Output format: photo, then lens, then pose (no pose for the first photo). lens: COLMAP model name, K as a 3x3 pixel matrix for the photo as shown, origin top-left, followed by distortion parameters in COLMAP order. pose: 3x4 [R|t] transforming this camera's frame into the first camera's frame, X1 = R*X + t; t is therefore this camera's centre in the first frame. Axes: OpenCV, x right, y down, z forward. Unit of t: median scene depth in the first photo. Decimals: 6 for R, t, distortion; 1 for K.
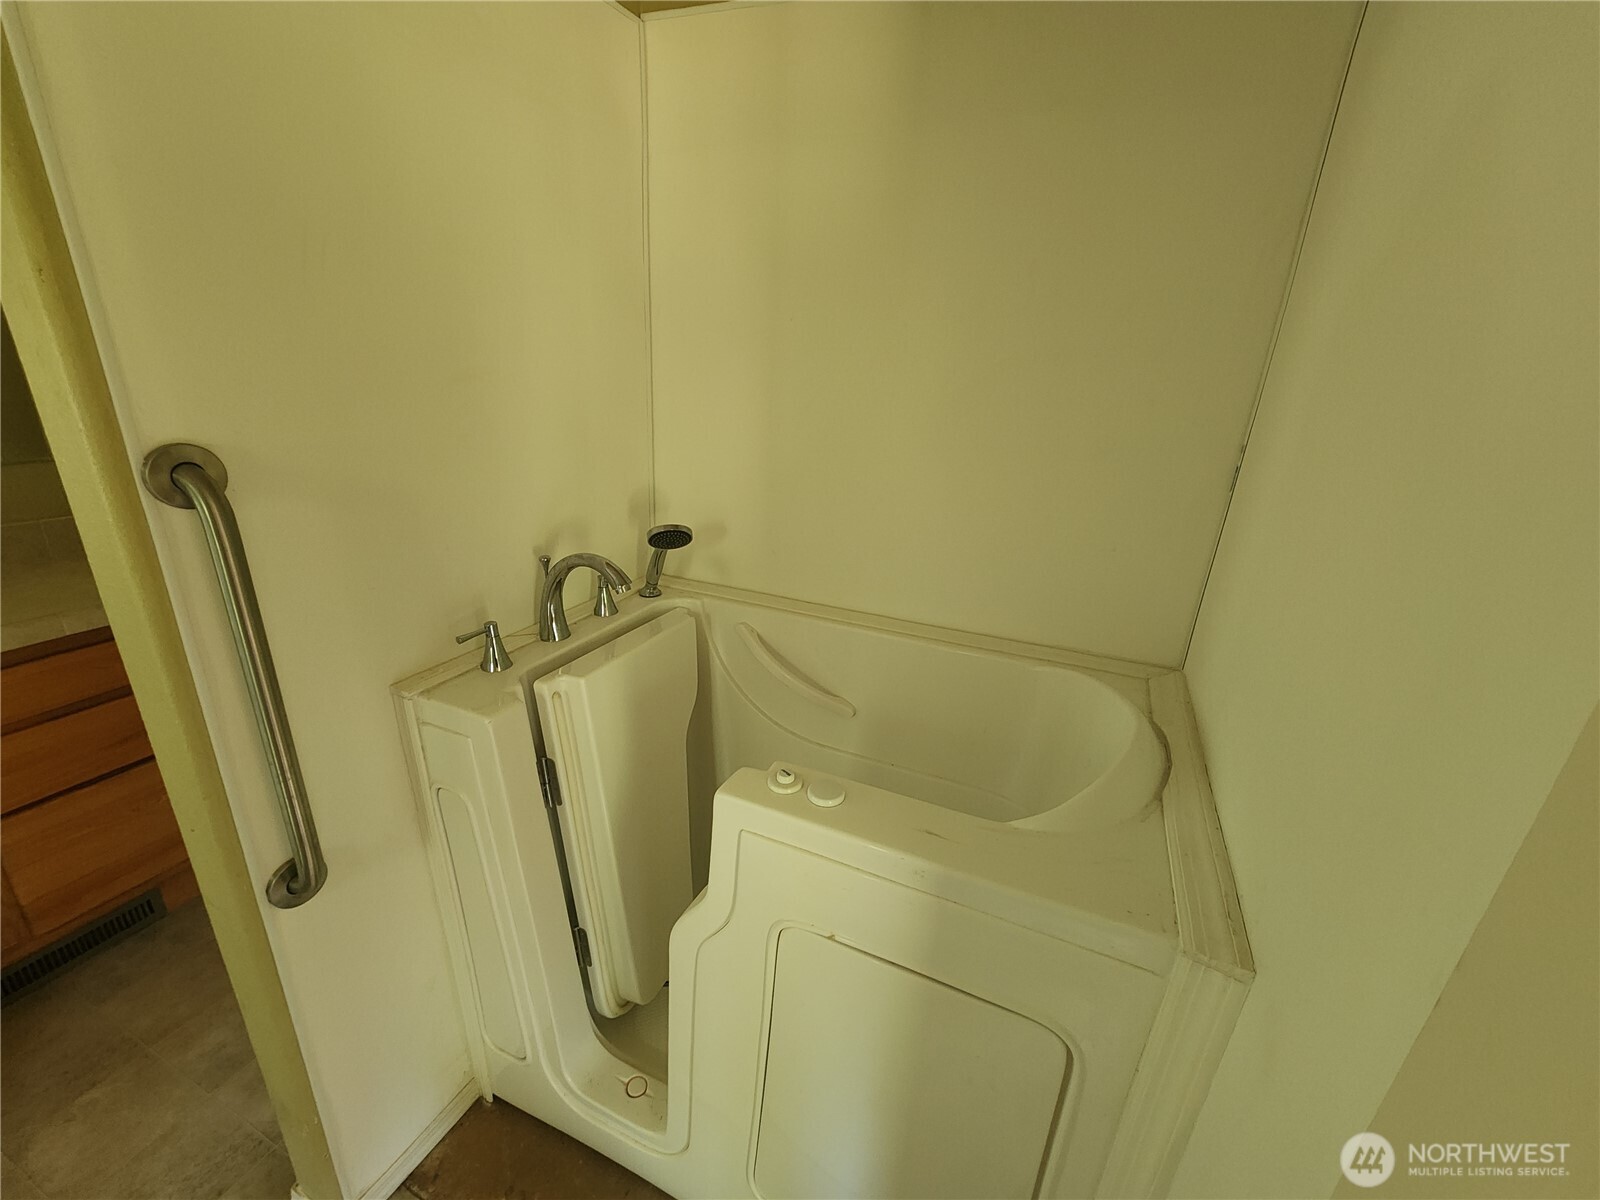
lens RADIAL K [[664.8, 0, 795.3], [0, 664.8, 608.1], [0, 0, 1]] dist [-0.001133, 0.001671]
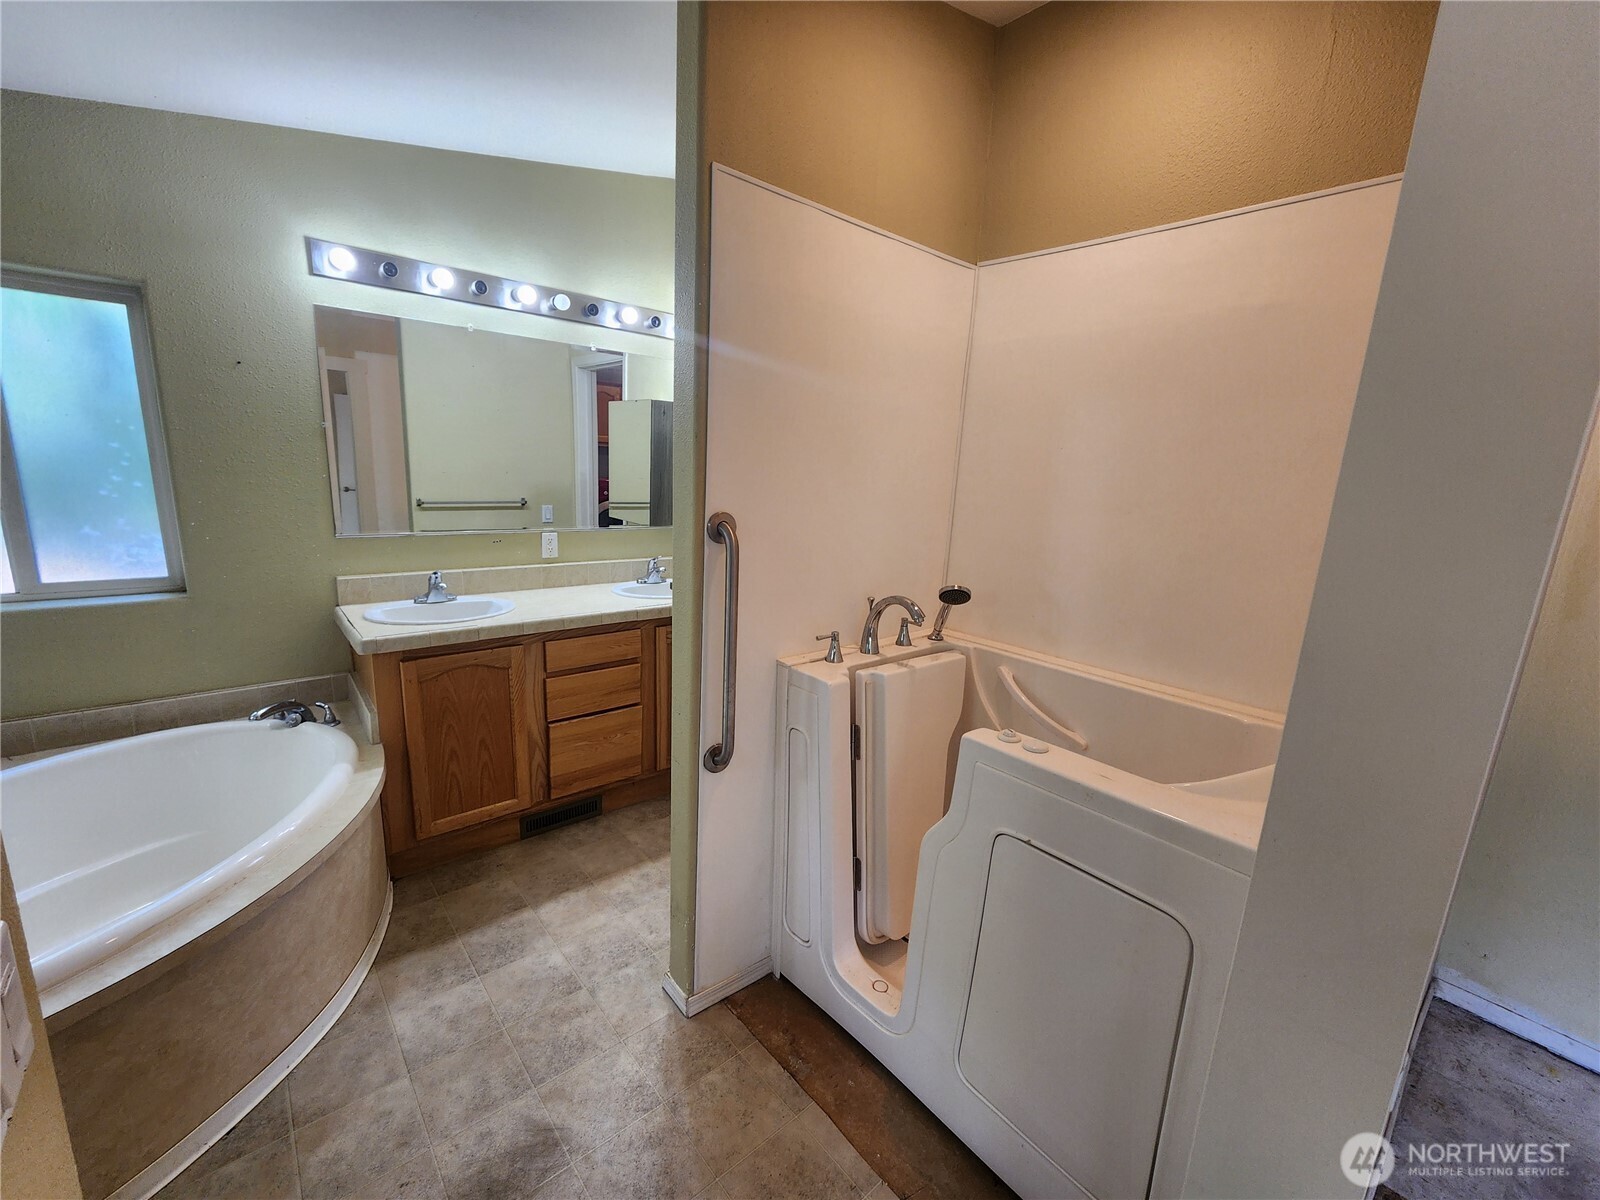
lens RADIAL K [[664.8, 0, 803.1], [0, 664.8, 603.6], [0, 0, 1]] dist [-0.001133, 0.001671]
pose [[0.910645, 0.084768, -0.404401, 0.104625], [-0.151477, 0.979078, -0.135874, 0.172790], [0.384423, 0.184991, 0.904432, -0.459042]]
